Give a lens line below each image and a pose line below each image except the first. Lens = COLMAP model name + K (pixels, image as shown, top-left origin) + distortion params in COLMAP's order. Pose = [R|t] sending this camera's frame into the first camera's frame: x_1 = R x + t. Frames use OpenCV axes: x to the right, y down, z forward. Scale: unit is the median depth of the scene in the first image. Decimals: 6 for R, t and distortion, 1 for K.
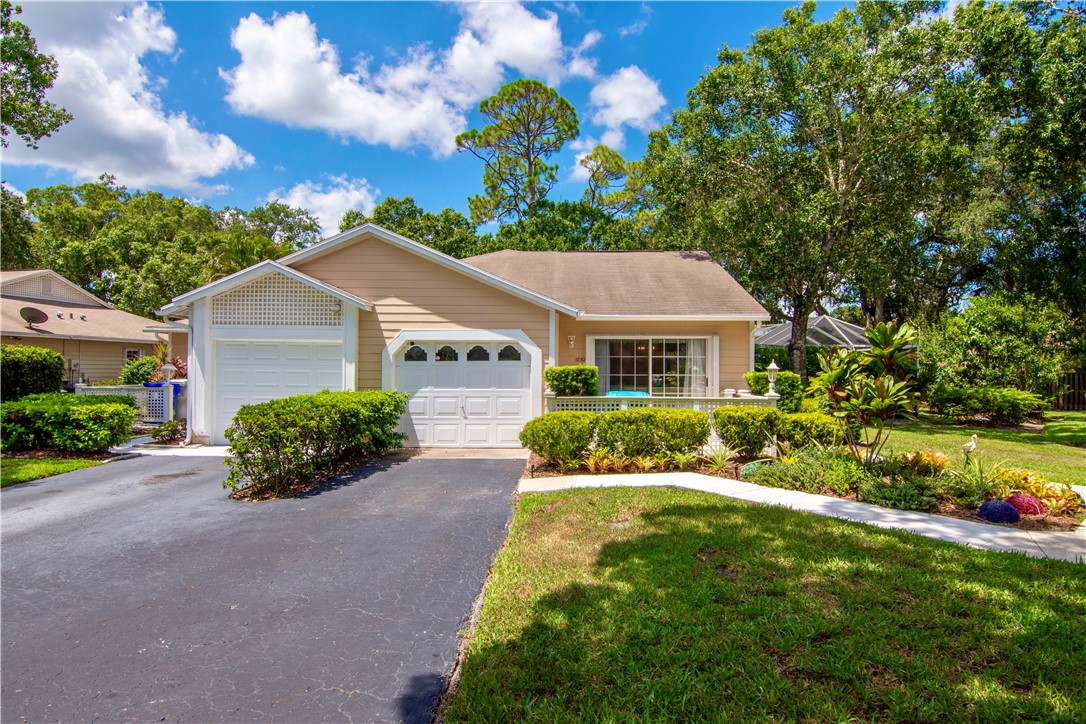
lens RADIAL K [[592.3, 0, 541.8], [0, 592.3, 352.4], [0, 0, 1]] dist [0.011353, -0.022263]
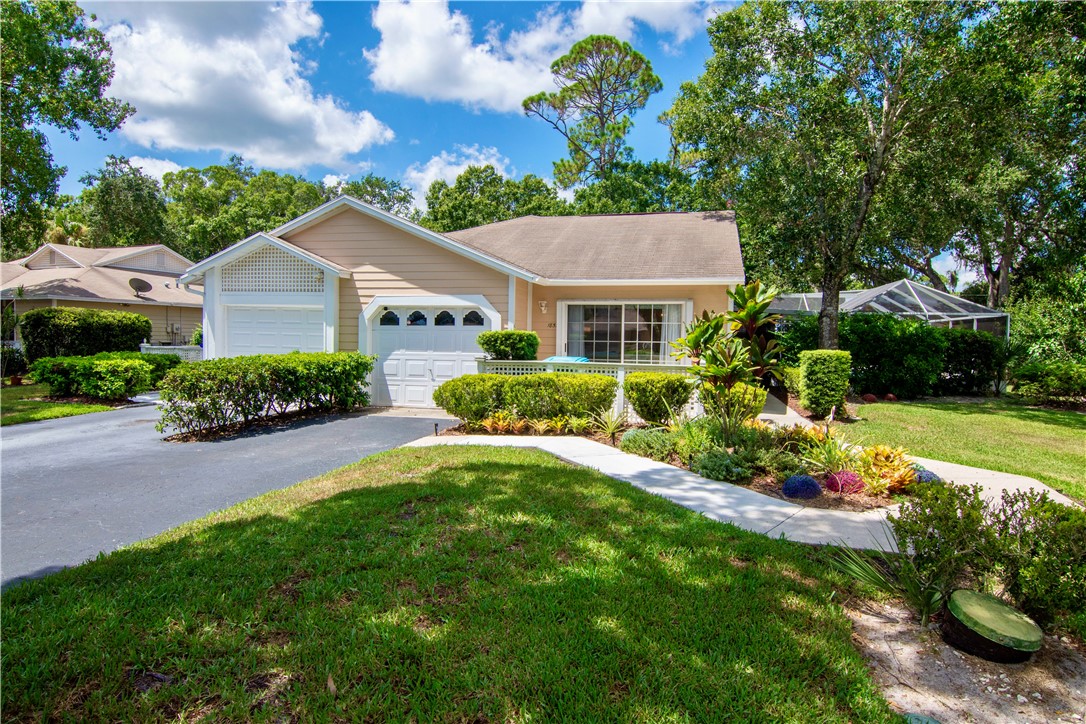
lens RADIAL K [[609.0, 0, 544.7], [0, 609.0, 337.1], [0, 0, 1]] dist [-0.000719, -0.000052]
pose [[0.979161, 0.010732, -0.202804, 0.278852], [-0.005483, 0.999636, 0.026427, 0.005590], [0.203014, -0.024764, 0.978863, -0.006954]]
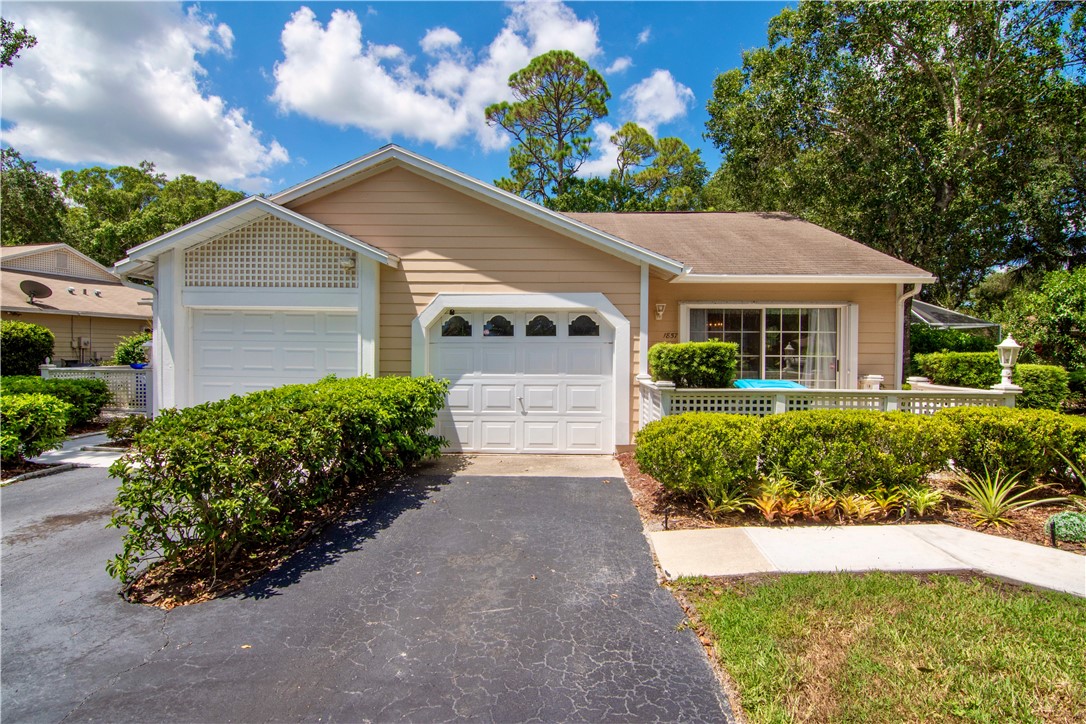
lens RADIAL K [[527.4, 0, 545.4], [0, 527.4, 345.0], [0, 0, 1]] dist [-0.000609, -0.009409]
pose [[0.999935, 0.002528, -0.011106, -0.094991], [-0.002313, 0.999811, 0.019321, 0.012623], [0.011153, -0.019295, 0.999752, 0.343434]]
